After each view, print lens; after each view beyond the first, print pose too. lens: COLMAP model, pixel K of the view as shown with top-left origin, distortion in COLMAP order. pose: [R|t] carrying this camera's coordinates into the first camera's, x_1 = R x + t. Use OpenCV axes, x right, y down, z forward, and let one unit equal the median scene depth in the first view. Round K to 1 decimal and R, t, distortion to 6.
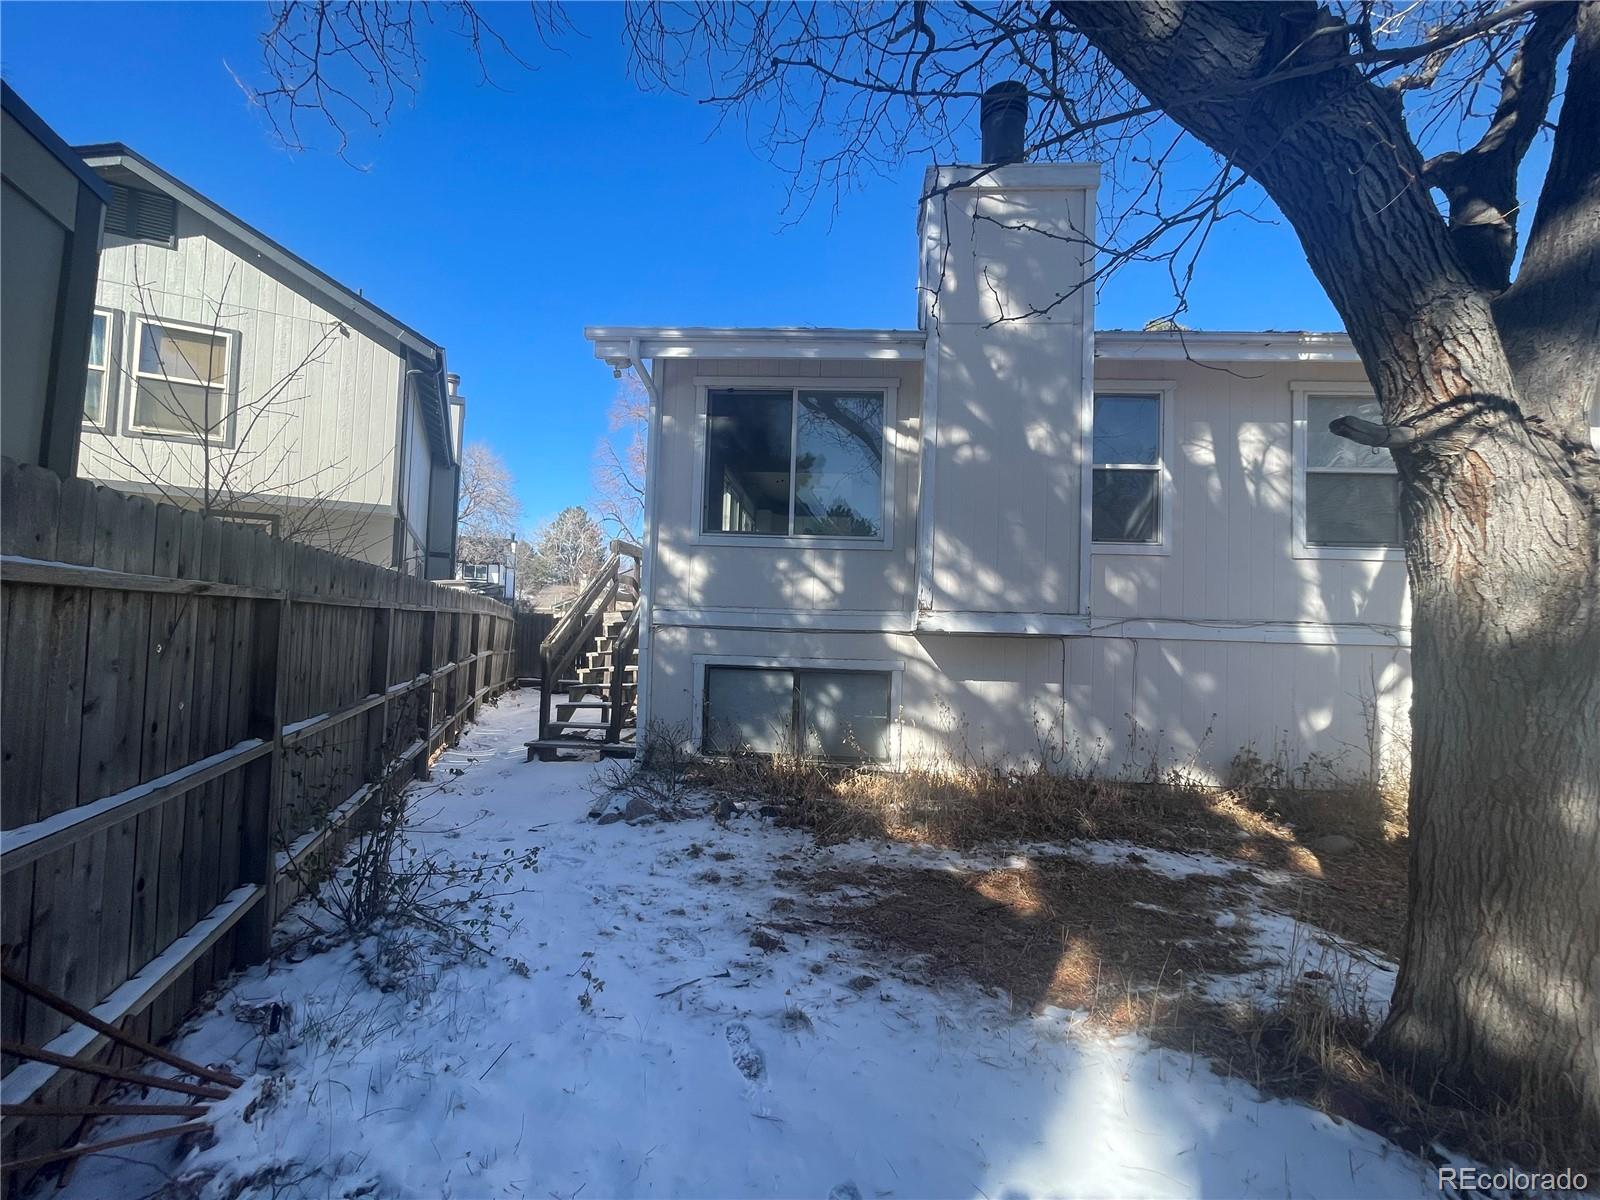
lens RADIAL K [[643.8, 0, 794.6], [0, 643.8, 597.1], [0, 0, 1]] dist [-0.000916, 0.000266]
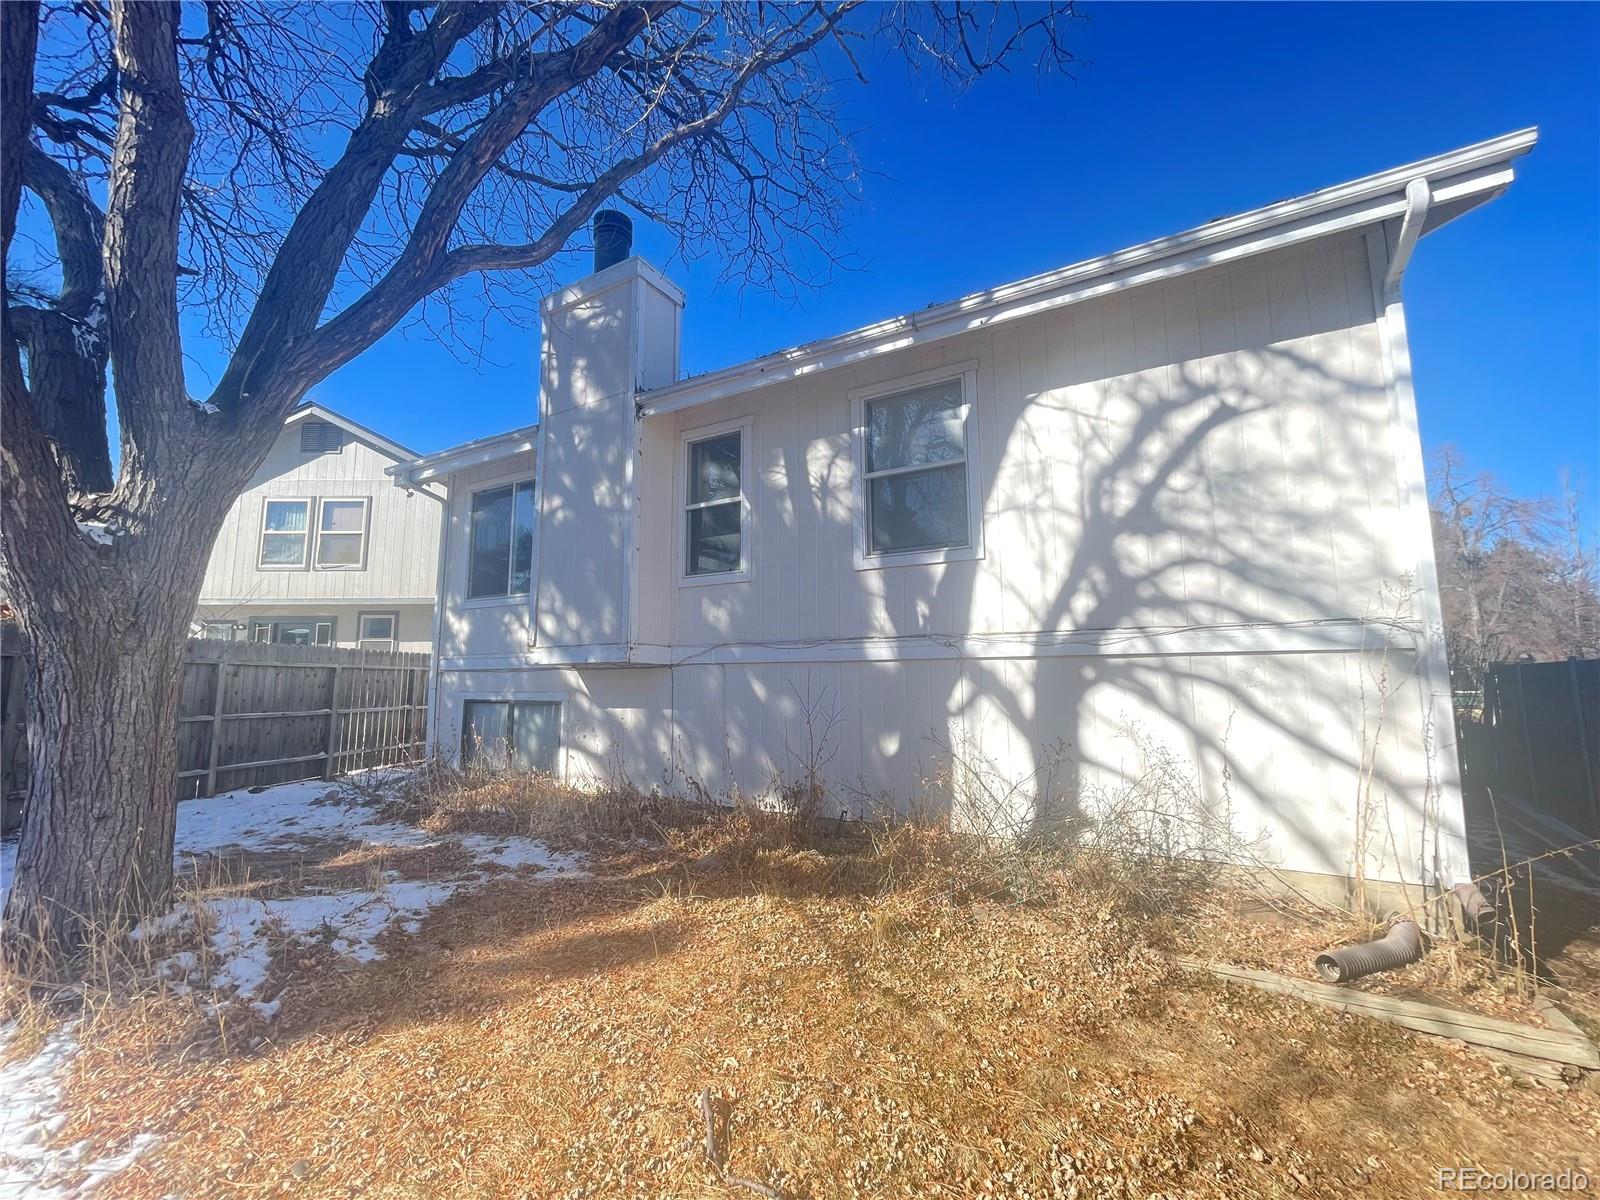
lens RADIAL K [[643.8, 0, 782.3], [0, 643.8, 595.4], [0, 0, 1]] dist [-0.000916, 0.000266]
pose [[0.893992, -0.092706, -0.438387, 1.075332], [0.050001, 0.992892, -0.108002, 0.070861], [0.445284, 0.074633, 0.892273, 0.111472]]
